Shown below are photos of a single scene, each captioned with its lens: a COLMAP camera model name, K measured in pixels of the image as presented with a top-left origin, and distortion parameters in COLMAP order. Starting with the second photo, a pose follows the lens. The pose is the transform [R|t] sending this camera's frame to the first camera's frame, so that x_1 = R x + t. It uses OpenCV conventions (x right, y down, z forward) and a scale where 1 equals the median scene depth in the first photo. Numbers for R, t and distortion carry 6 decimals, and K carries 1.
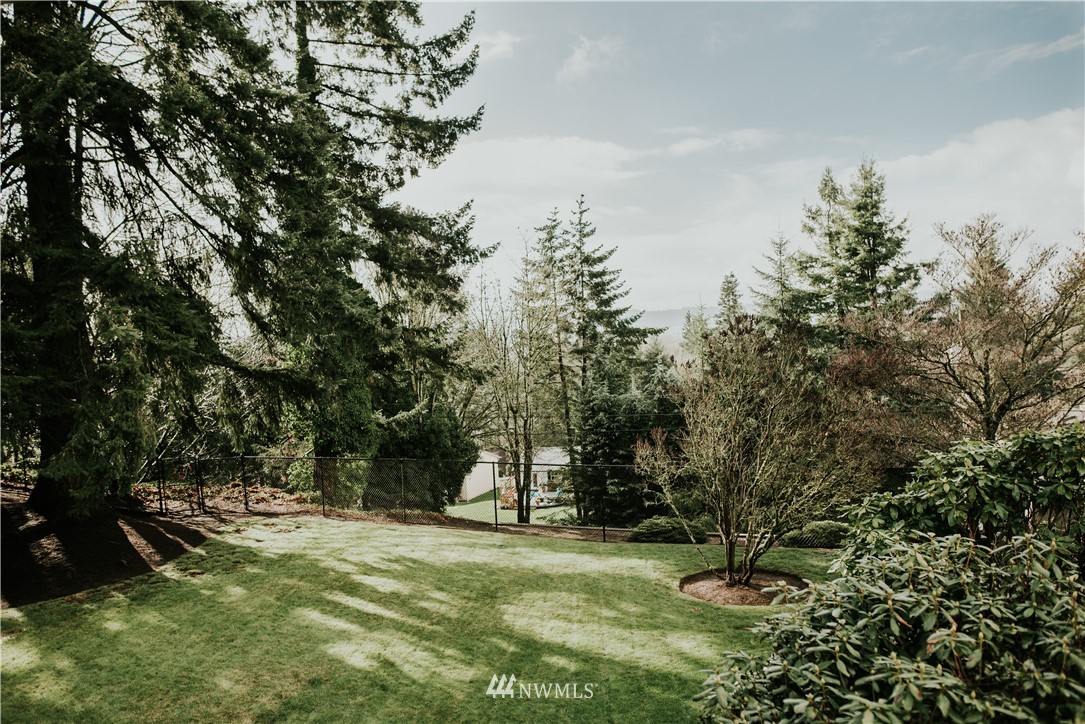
lens RADIAL K [[791.2, 0, 539.3], [0, 791.2, 357.0], [0, 0, 1]] dist [-0.046318, 0.047049]
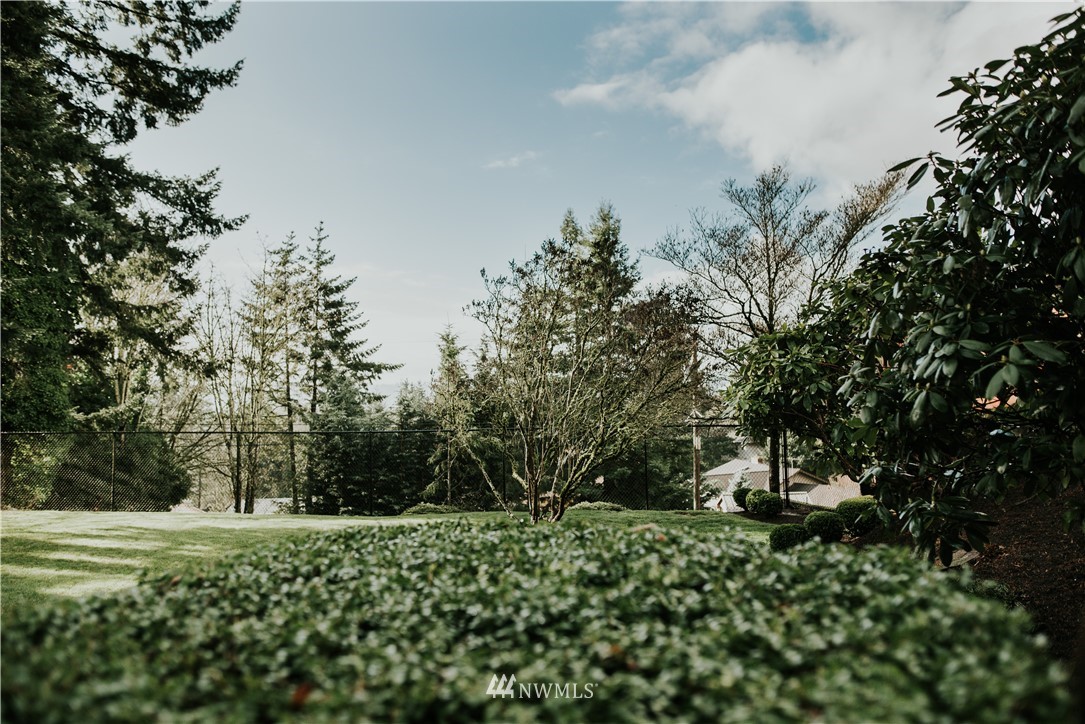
lens RADIAL K [[768.4, 0, 536.8], [0, 768.4, 367.4], [0, 0, 1]] dist [-0.051184, 0.048107]
pose [[0.931989, 0.063113, 0.356950, -0.041366], [-0.029569, 0.994681, -0.098669, 0.098589], [-0.361279, 0.081404, 0.928898, 0.089187]]
